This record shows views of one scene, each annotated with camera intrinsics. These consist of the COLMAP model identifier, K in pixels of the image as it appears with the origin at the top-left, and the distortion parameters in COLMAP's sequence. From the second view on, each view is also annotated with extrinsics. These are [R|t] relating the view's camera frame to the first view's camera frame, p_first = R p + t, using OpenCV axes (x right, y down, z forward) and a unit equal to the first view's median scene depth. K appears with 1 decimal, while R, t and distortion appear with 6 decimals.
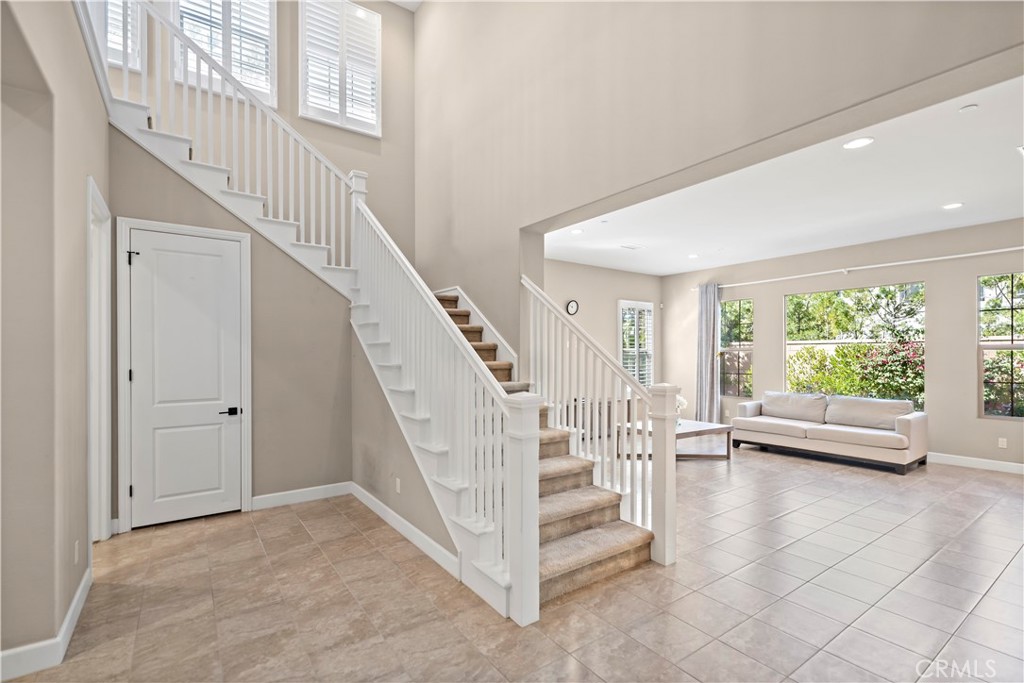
lens RADIAL K [[466.5, 0, 515.1], [0, 466.5, 356.1], [0, 0, 1]] dist [0.005360, 0.000122]
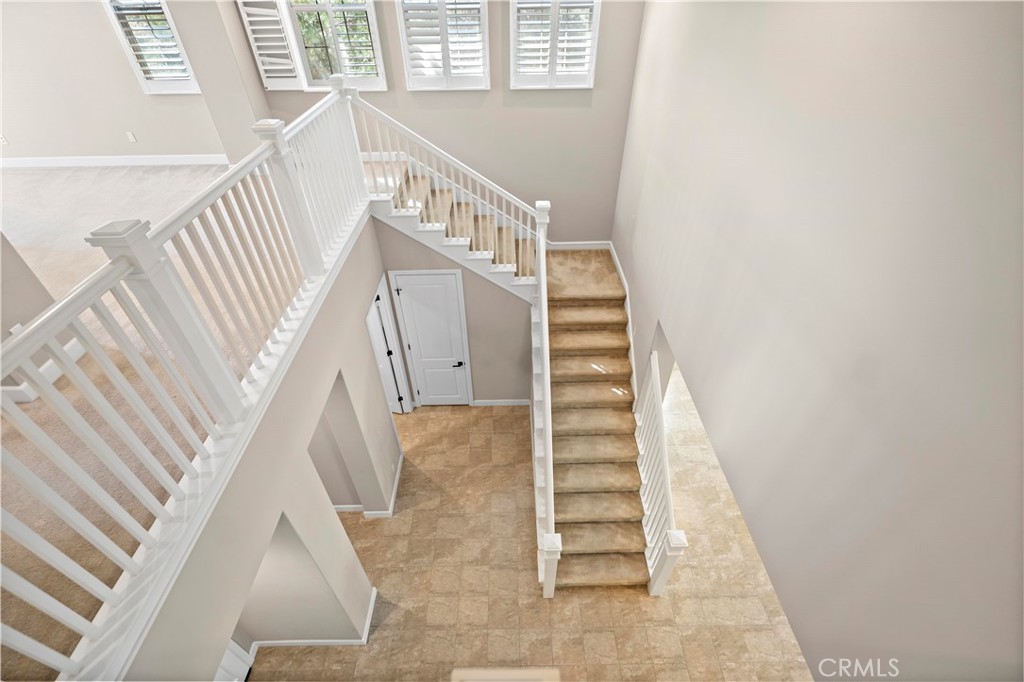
lens RADIAL K [[460.7, 0, 513.9], [0, 460.7, 341.3], [0, 0, 1]] dist [0.002333, 0.000256]
pose [[0.823597, 0.361331, -0.437181, 0.320606], [0.004330, 0.766776, 0.641901, -1.343845], [0.567158, -0.530561, 0.629950, 0.167528]]
